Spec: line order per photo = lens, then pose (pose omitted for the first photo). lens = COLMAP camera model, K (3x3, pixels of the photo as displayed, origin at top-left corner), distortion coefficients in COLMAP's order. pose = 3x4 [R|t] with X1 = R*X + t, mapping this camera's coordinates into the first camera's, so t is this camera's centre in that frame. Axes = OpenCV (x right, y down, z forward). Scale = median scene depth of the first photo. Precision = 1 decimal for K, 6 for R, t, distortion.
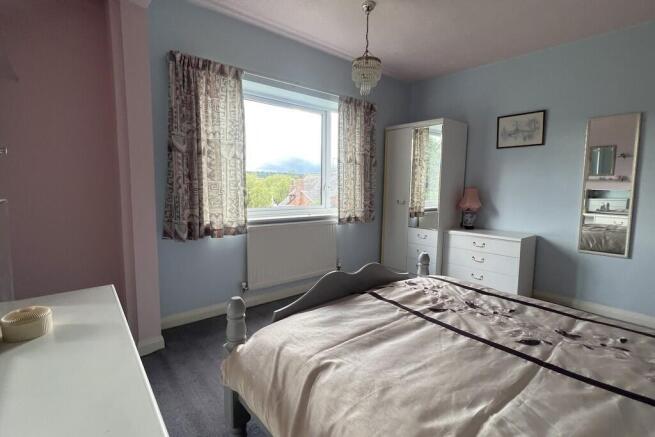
lens RADIAL K [[310.5, 0, 327.5], [0, 310.5, 218.5], [0, 0, 1]] dist [0.001116, 0.000459]
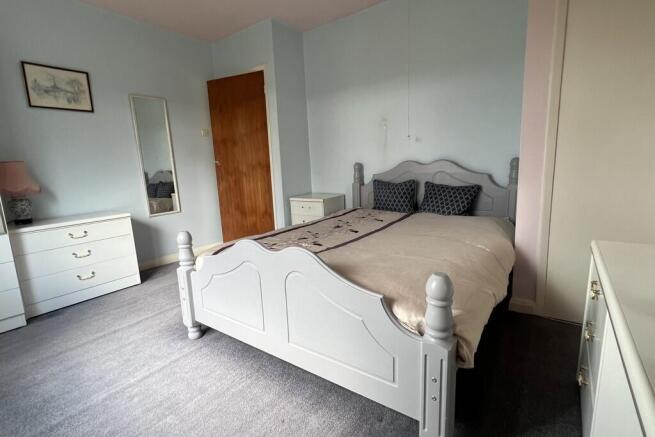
lens RADIAL K [[310.5, 0, 327.5], [0, 310.5, 218.5], [0, 0, 1]] dist [0.001116, 0.000459]
pose [[-0.256265, -0.175372, 0.950564, -0.389118], [0.148158, 0.964657, 0.217914, -0.032443], [-0.955184, 0.196678, -0.221225, 0.588991]]
